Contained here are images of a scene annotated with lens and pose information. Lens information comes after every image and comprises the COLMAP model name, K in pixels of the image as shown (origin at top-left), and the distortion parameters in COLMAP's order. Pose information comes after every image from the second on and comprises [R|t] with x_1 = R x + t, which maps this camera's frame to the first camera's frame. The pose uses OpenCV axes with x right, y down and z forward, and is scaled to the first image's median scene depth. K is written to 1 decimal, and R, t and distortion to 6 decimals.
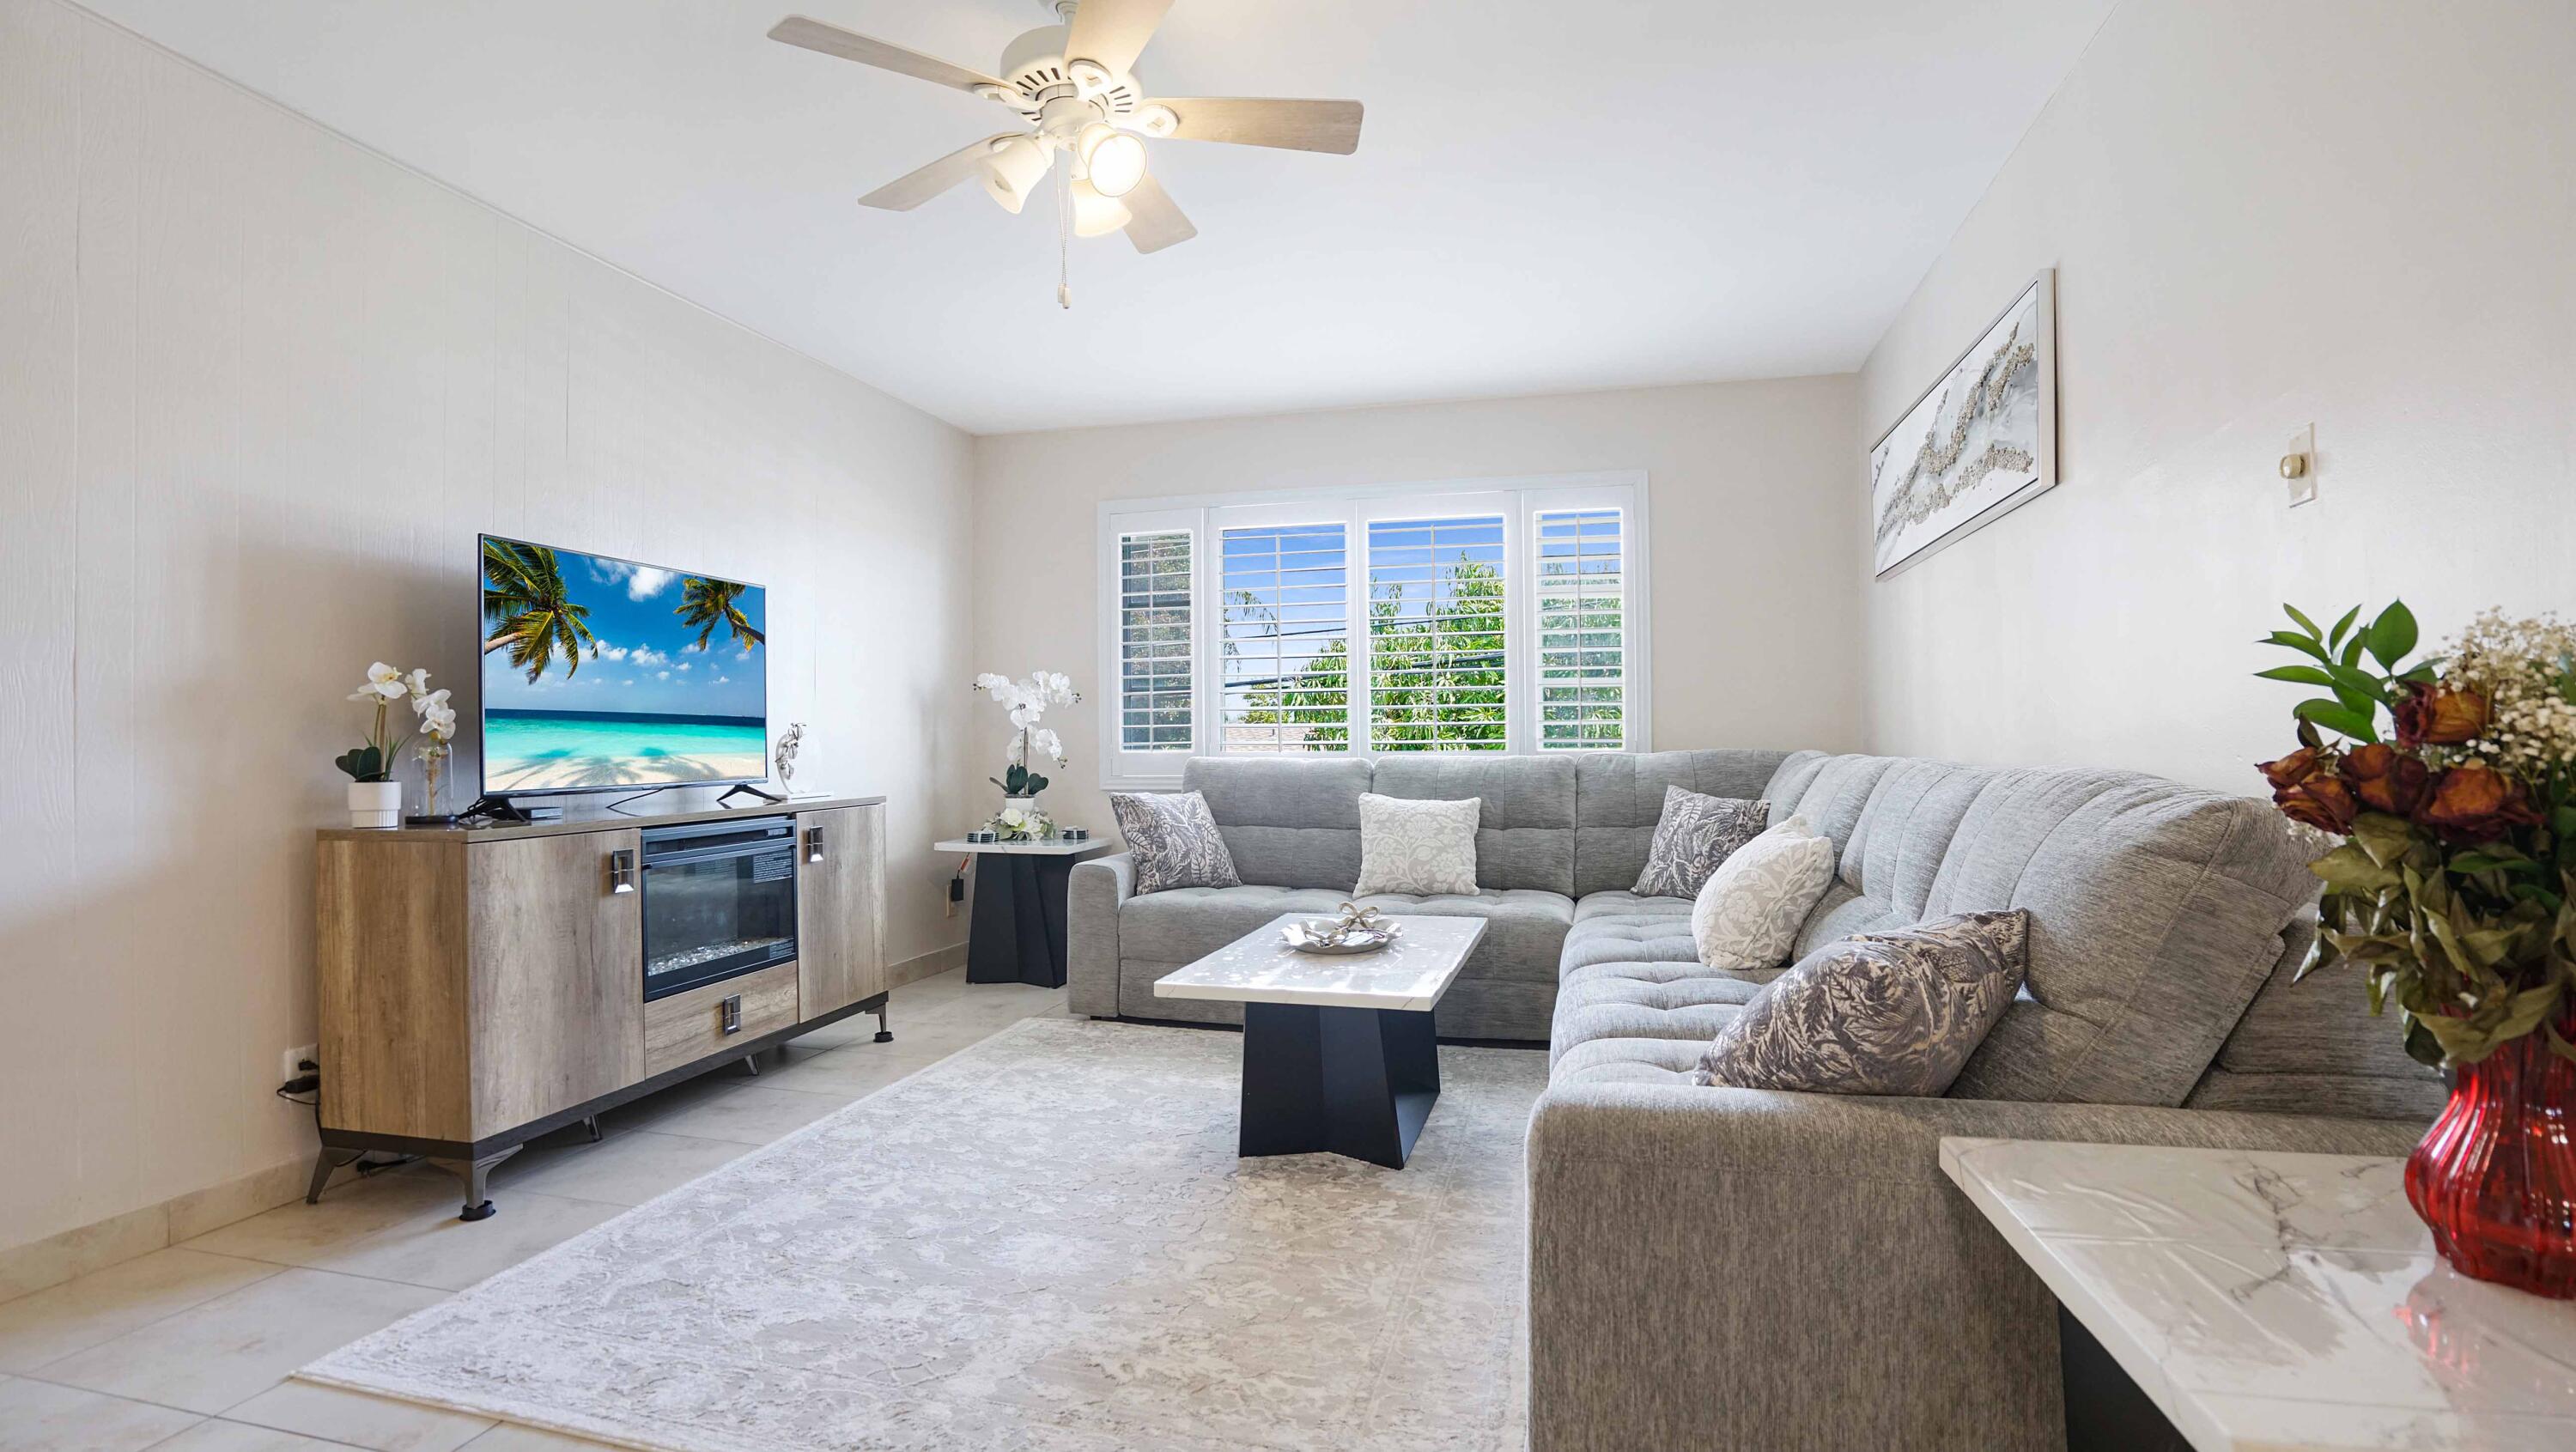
lens RADIAL K [[1163.1, 0, 1300.1], [0, 1163.1, 714.0], [0, 0, 1]] dist [-0.035282, 0.008331]
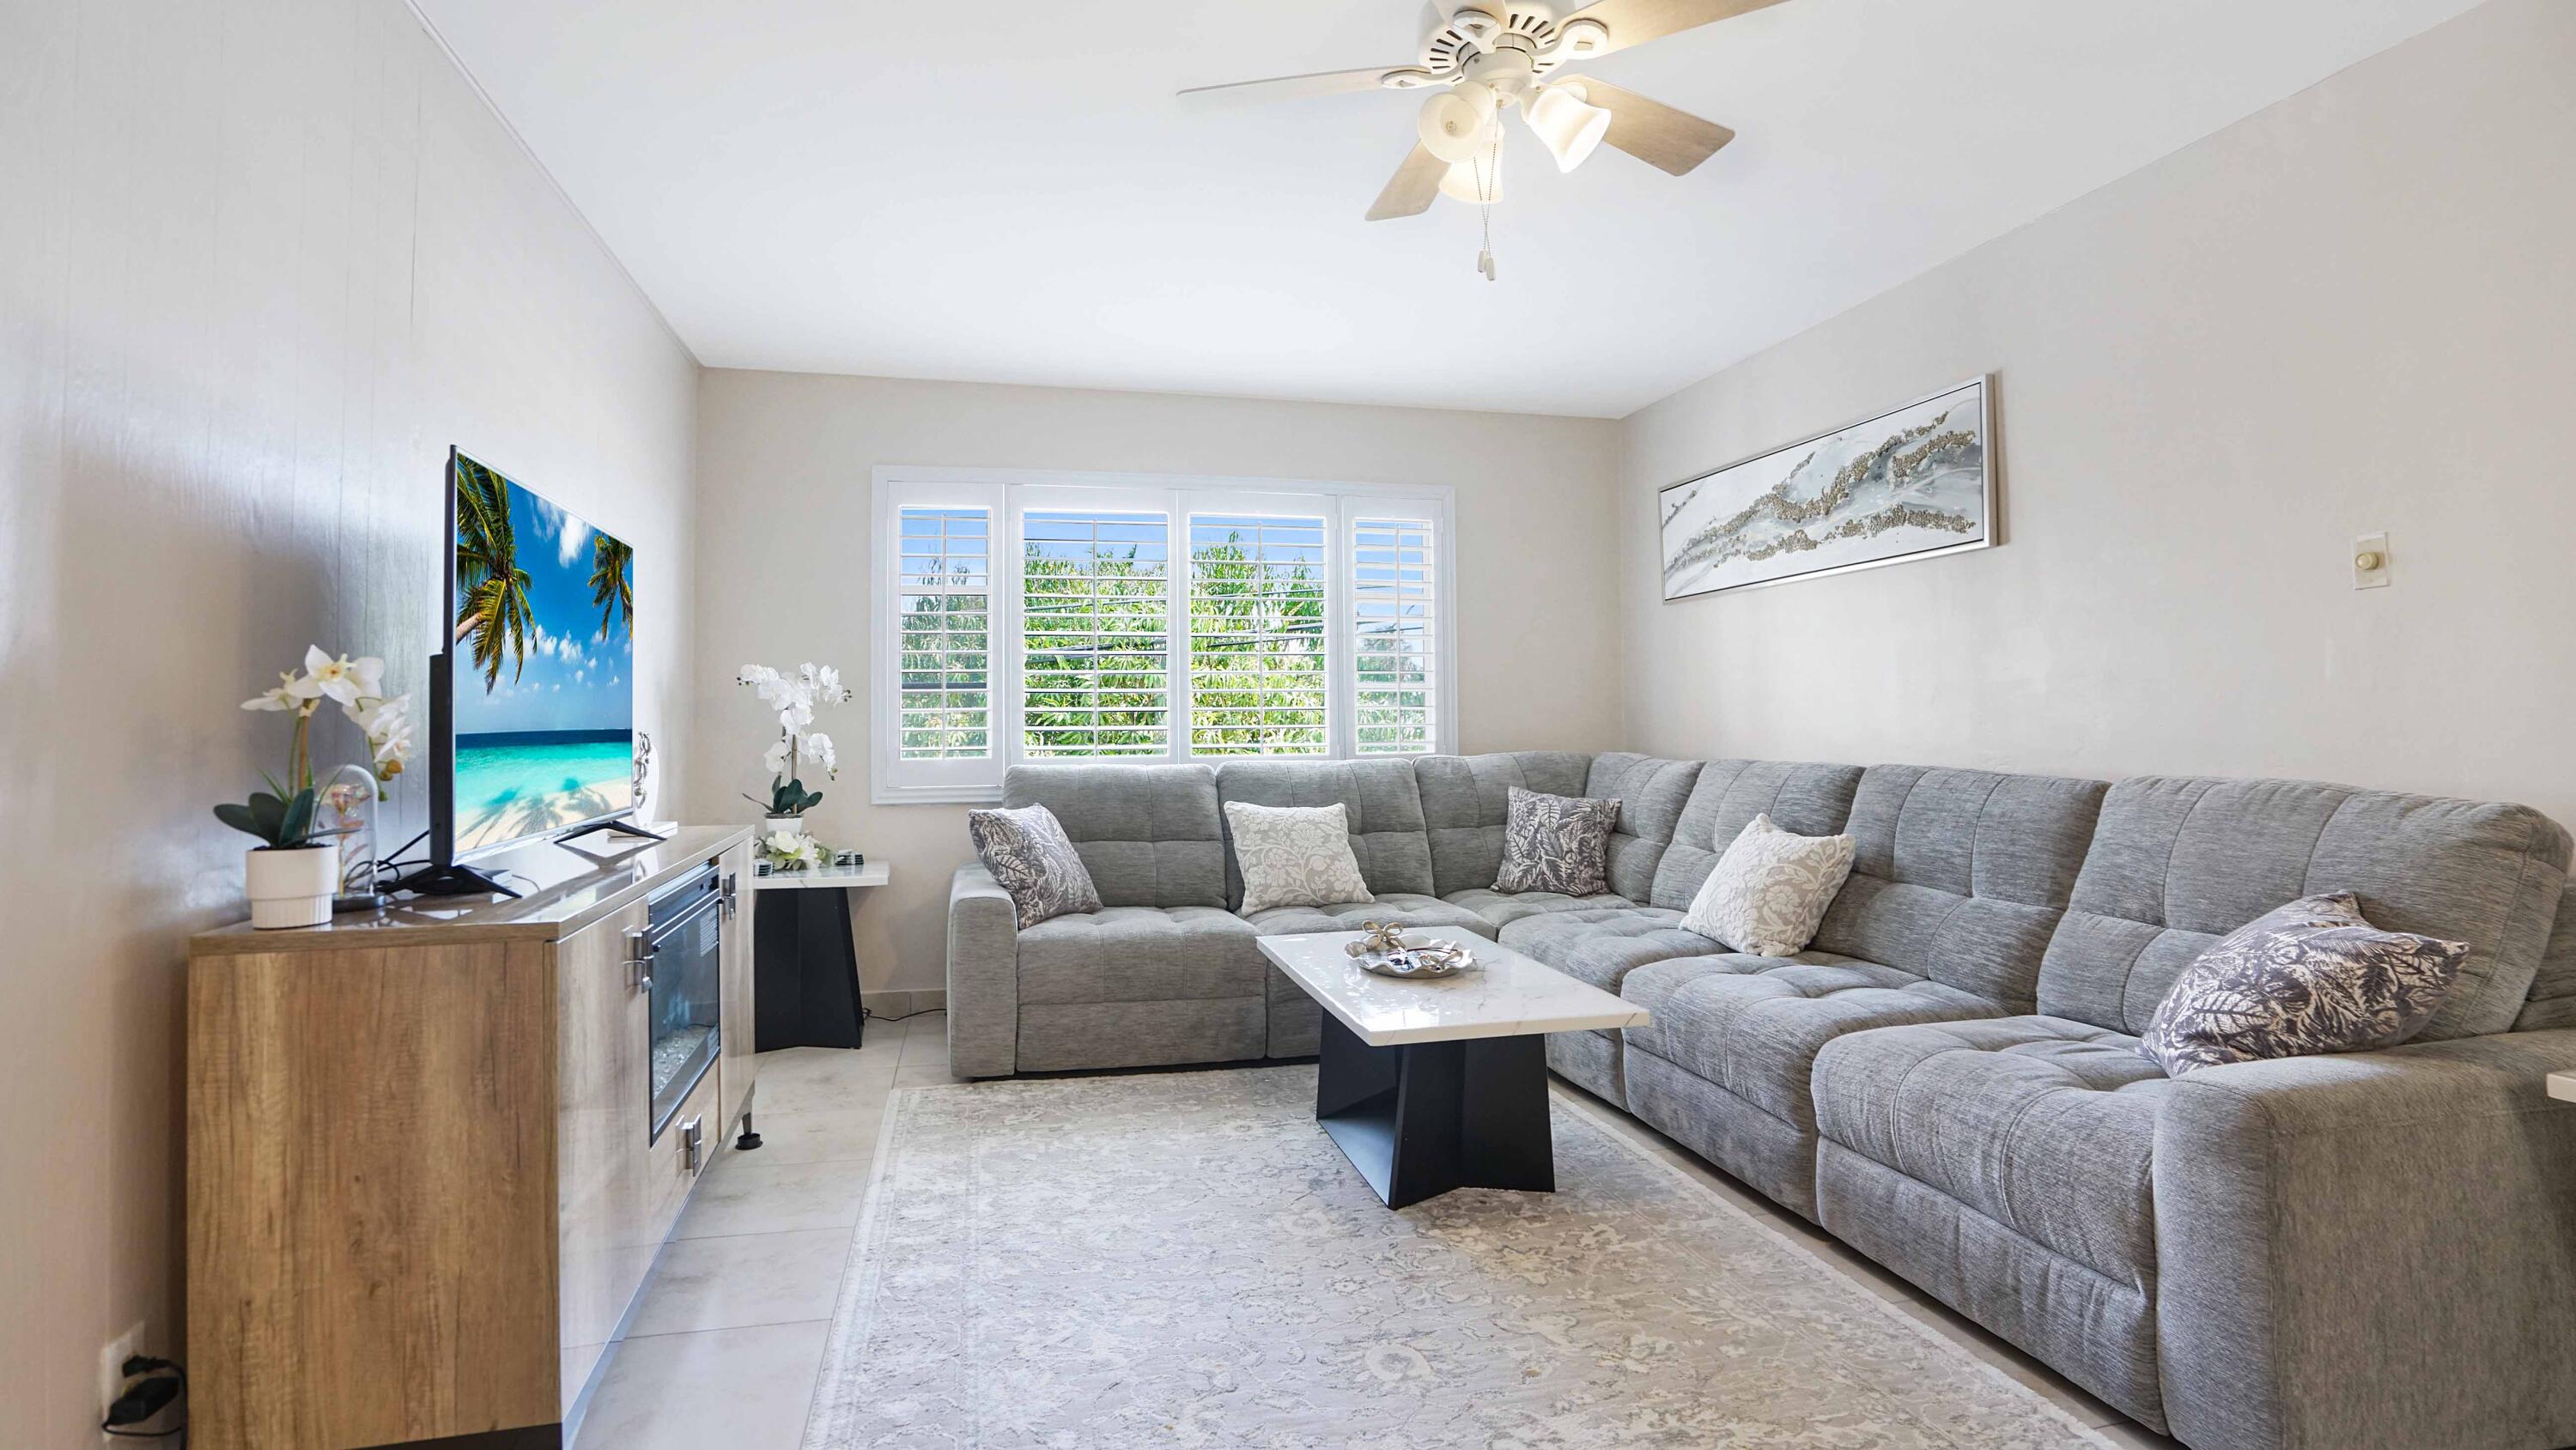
lens RADIAL K [[1170.9, 0, 1255.5], [0, 1170.9, 676.7], [0, 0, 1]] dist [-0.025975, 0.005610]
pose [[0.890246, 0.019033, 0.455083, -0.579676], [-0.008156, 0.999632, -0.025854, -0.015391], [-0.455408, 0.019305, 0.890074, 0.219879]]
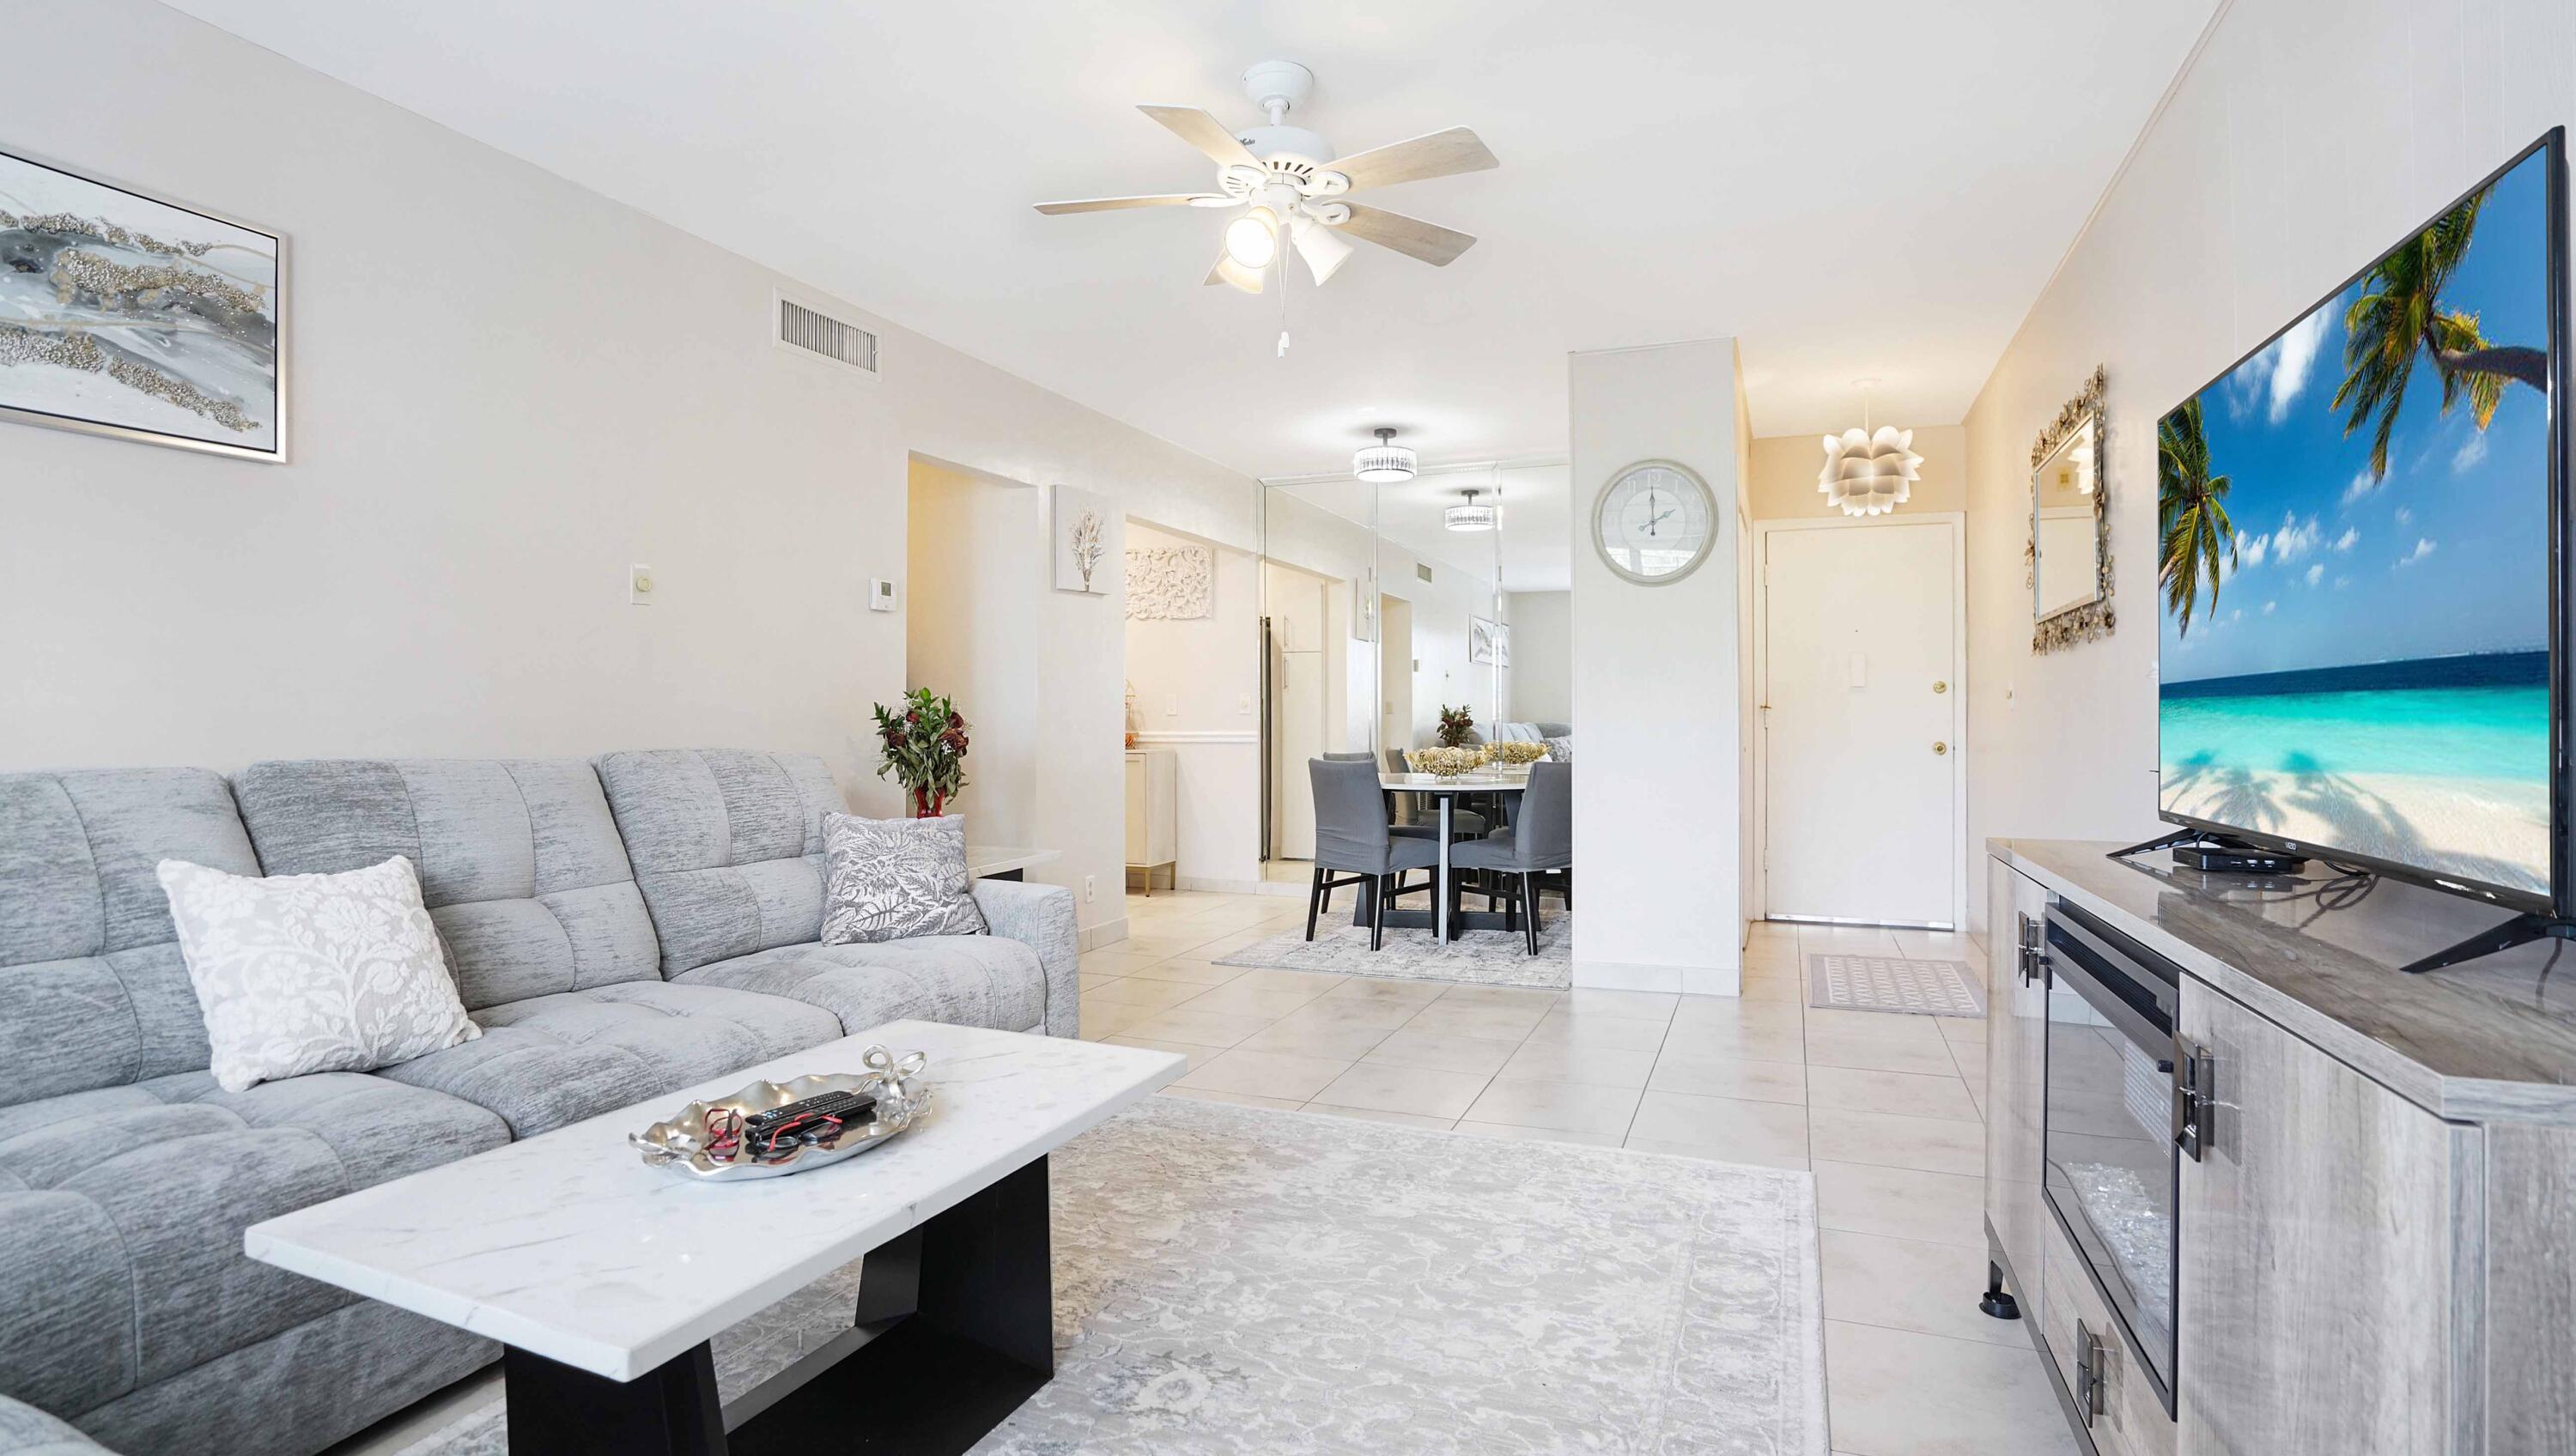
lens RADIAL K [[1163.0, 0, 1300.3], [0, 1163.0, 709.4], [0, 0, 1]] dist [-0.035282, 0.008331]
pose [[-0.992300, 0.006181, 0.123701, -0.275029], [0.002836, 0.999626, -0.027203, 0.026921], [-0.123823, -0.026643, -0.991947, 1.618253]]
